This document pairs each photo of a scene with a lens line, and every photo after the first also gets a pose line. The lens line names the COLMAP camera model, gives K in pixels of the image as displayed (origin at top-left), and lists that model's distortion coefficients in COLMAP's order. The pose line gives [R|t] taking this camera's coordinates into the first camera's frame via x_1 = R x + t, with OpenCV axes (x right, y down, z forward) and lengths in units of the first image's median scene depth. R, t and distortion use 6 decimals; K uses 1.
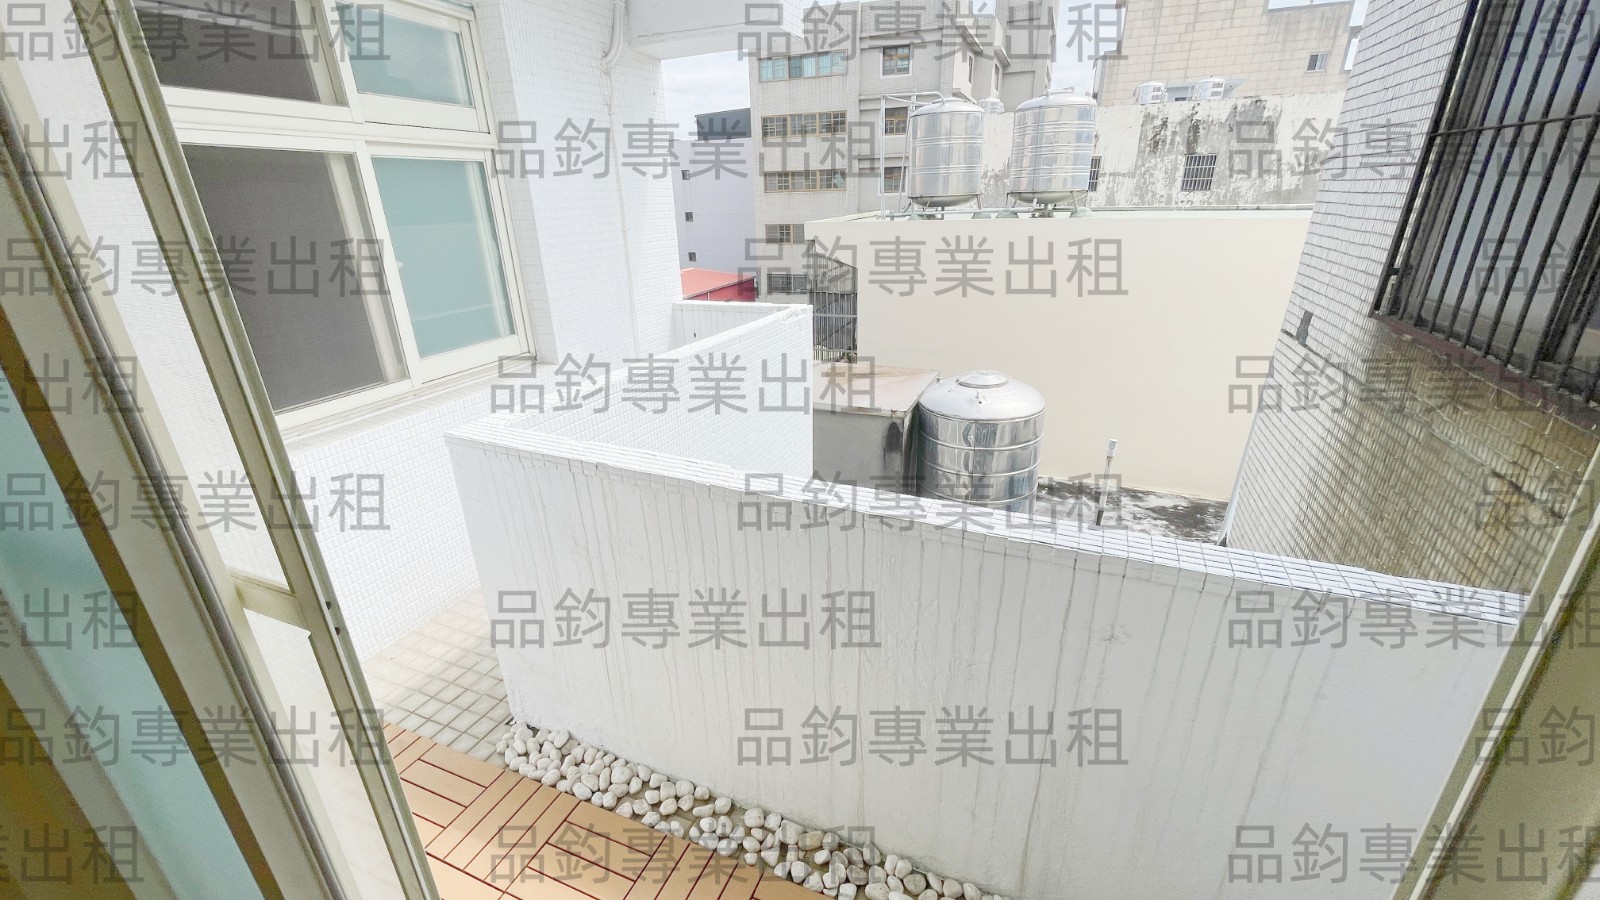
lens RADIAL K [[640.0, 0, 800.0], [0, 640.0, 450.0], [0, 0, 1]] dist [0.000210, -0.000090]
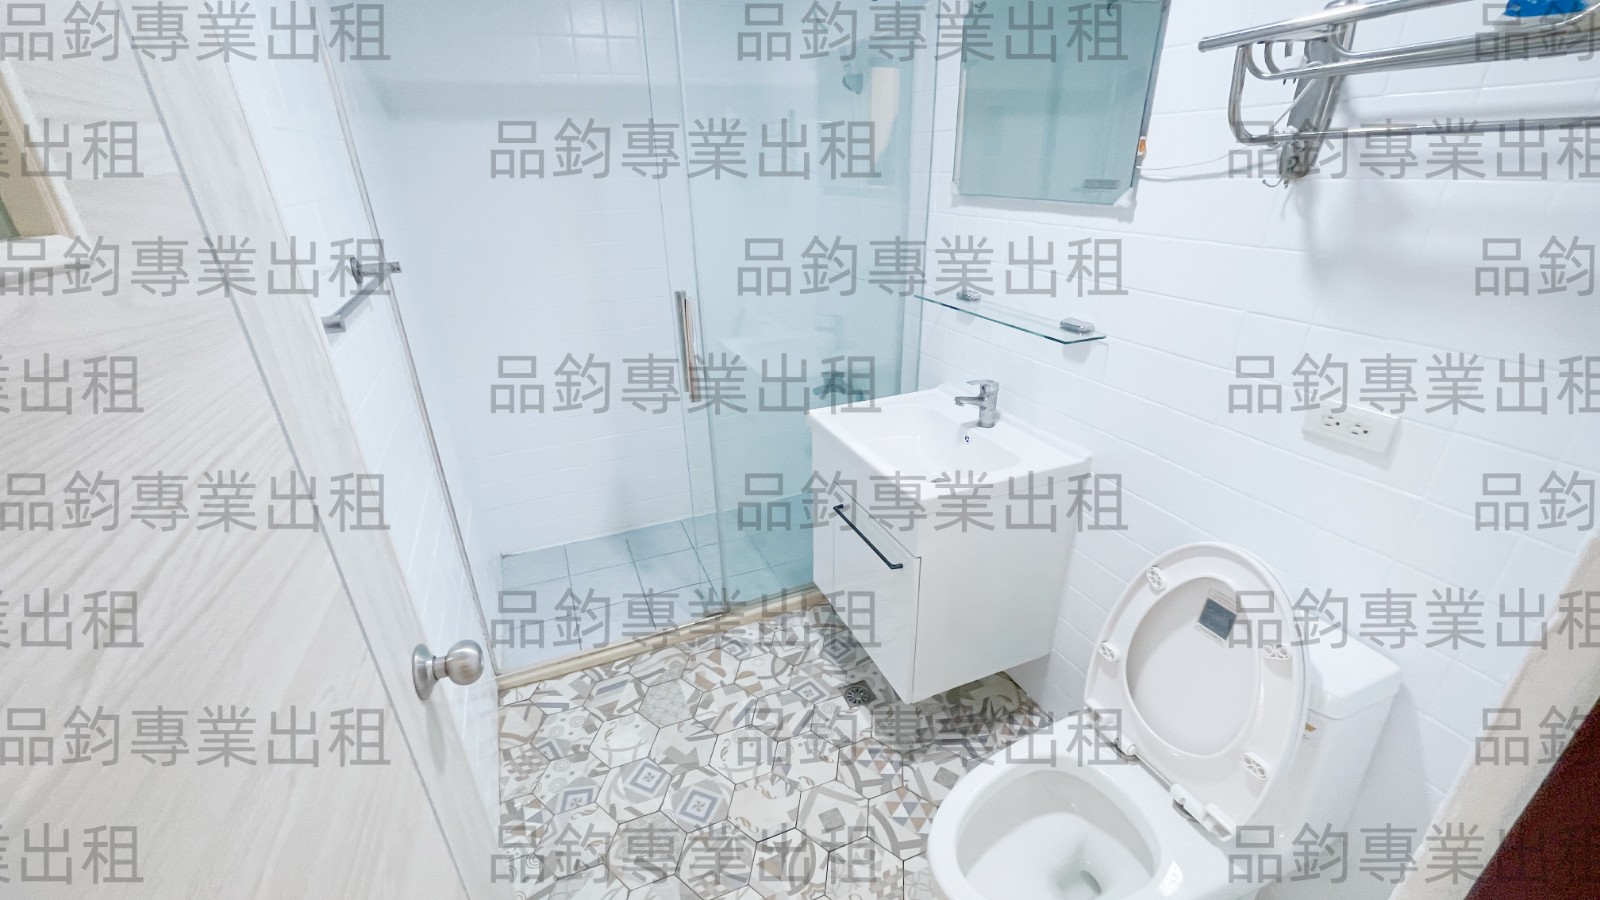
lens RADIAL K [[640.0, 0, 800.0], [0, 640.0, 450.0], [0, 0, 1]] dist [0.000210, -0.000090]
pose [[1.000000, -0.000059, -0.000136, -0.000105], [0.000059, 1.000000, -0.000528, 0.734475], [0.000136, 0.000528, 1.000000, 0.000210]]
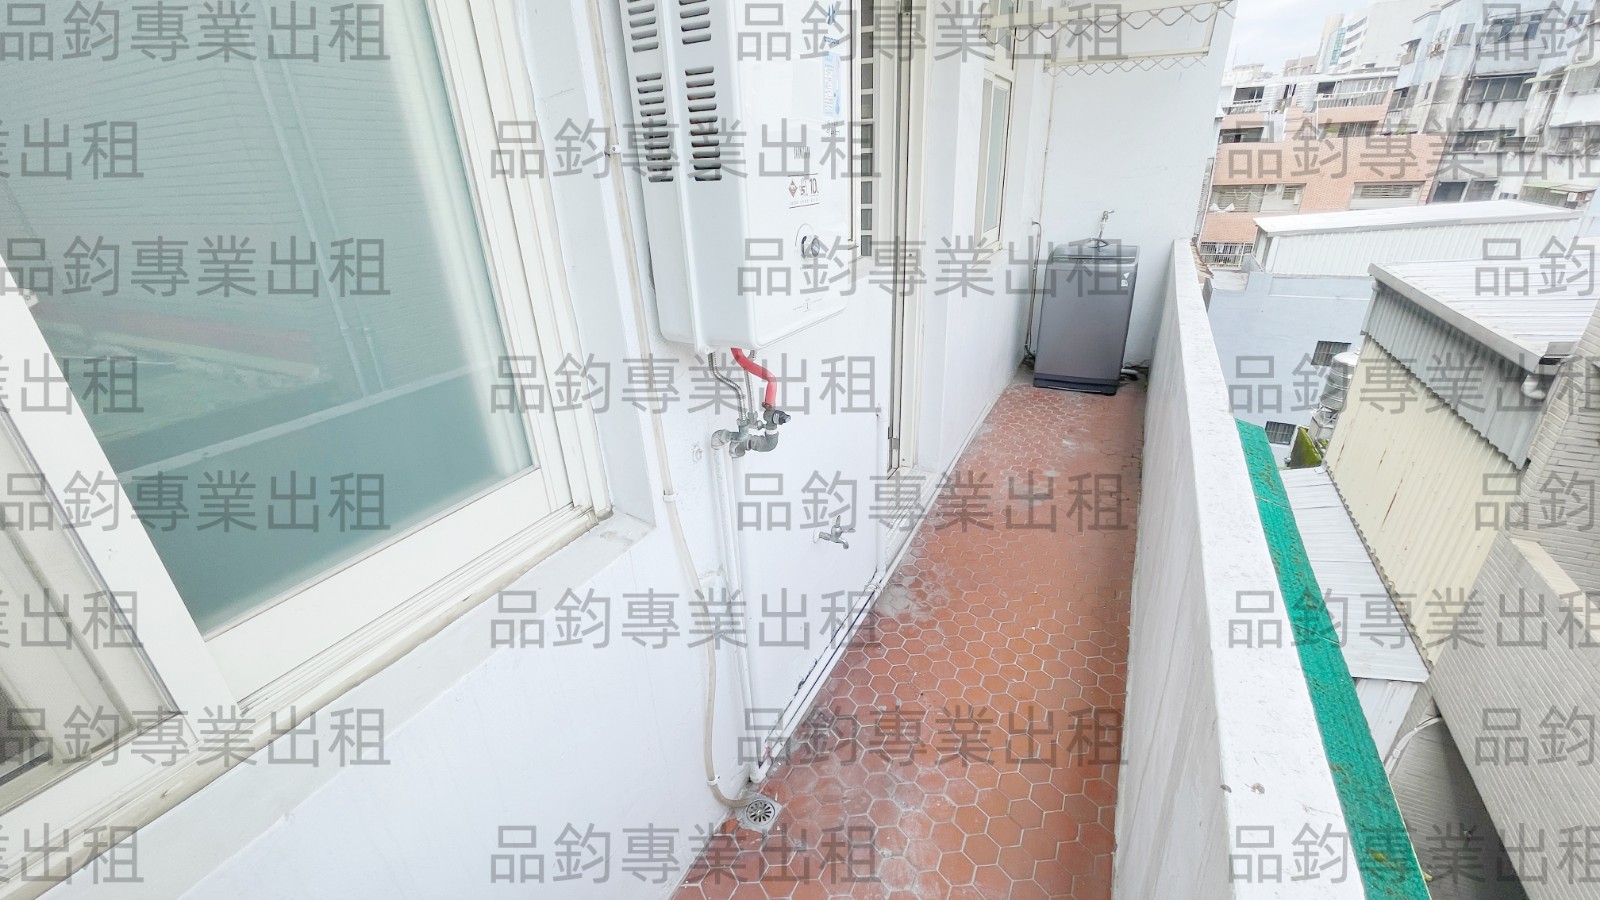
lens RADIAL K [[640.0, 0, 800.0], [0, 640.0, 450.0], [0, 0, 1]] dist [0.000210, -0.000090]
pose [[1.000000, -0.000456, 0.000063, -0.000400], [0.000456, 0.999999, -0.001000, 0.982541], [-0.000062, 0.001000, 0.999999, 0.000424]]
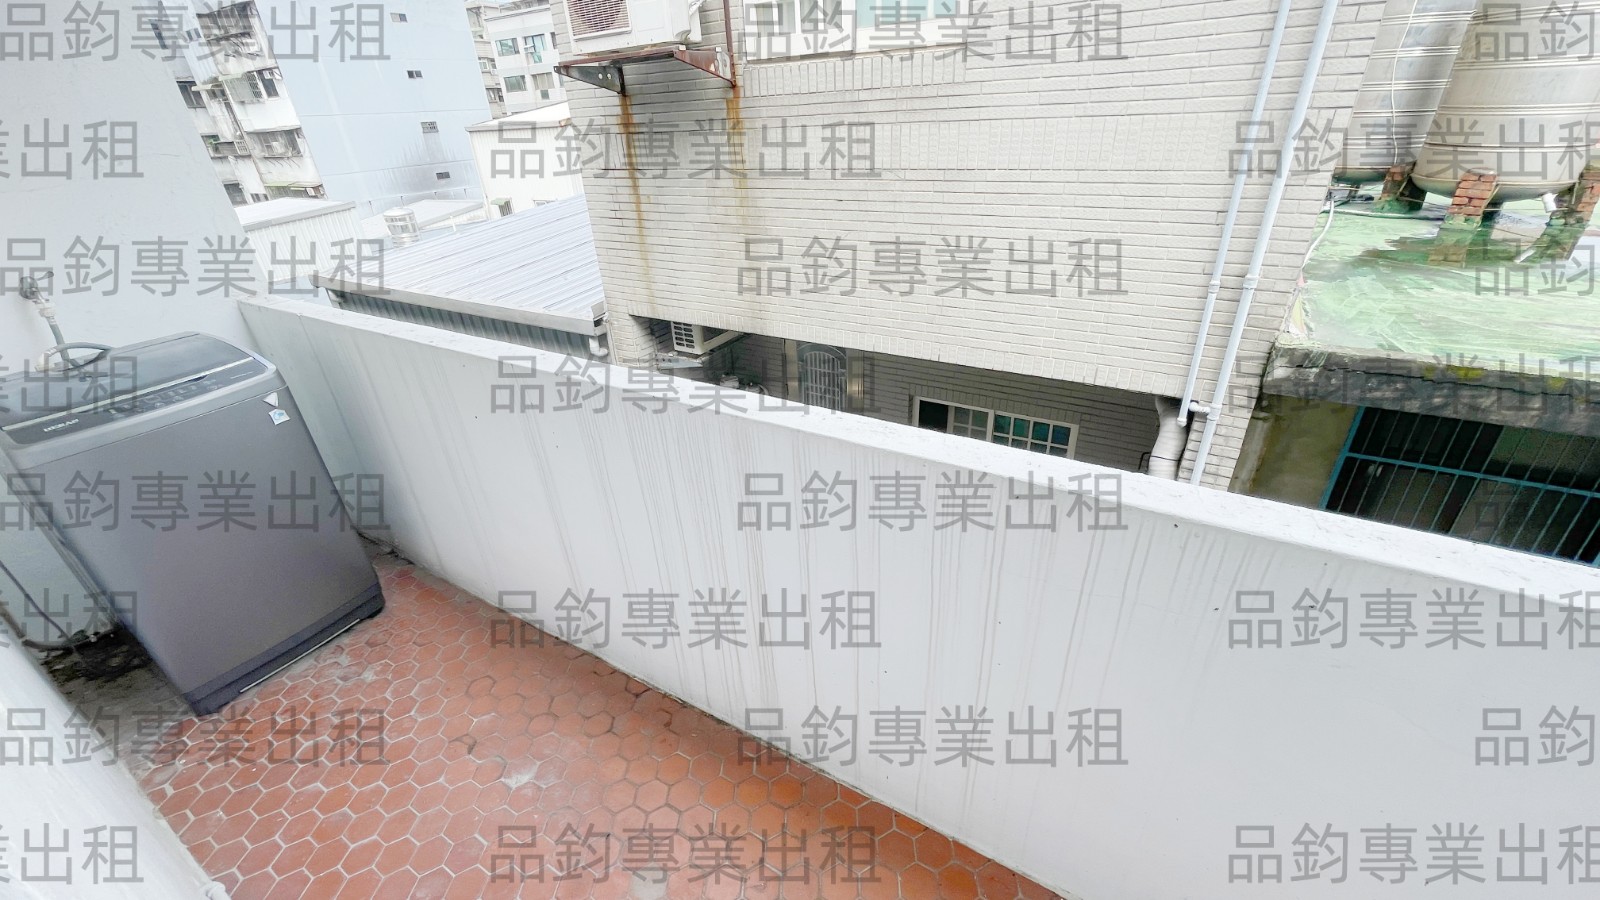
lens RADIAL K [[640.0, 0, 800.0], [0, 640.0, 450.0], [0, 0, 1]] dist [0.000210, -0.000090]
pose [[1.000000, -0.000487, -0.000073, -0.000027], [0.000487, 1.000000, -0.000452, 0.245984], [0.000073, 0.000452, 1.000000, 0.000009]]
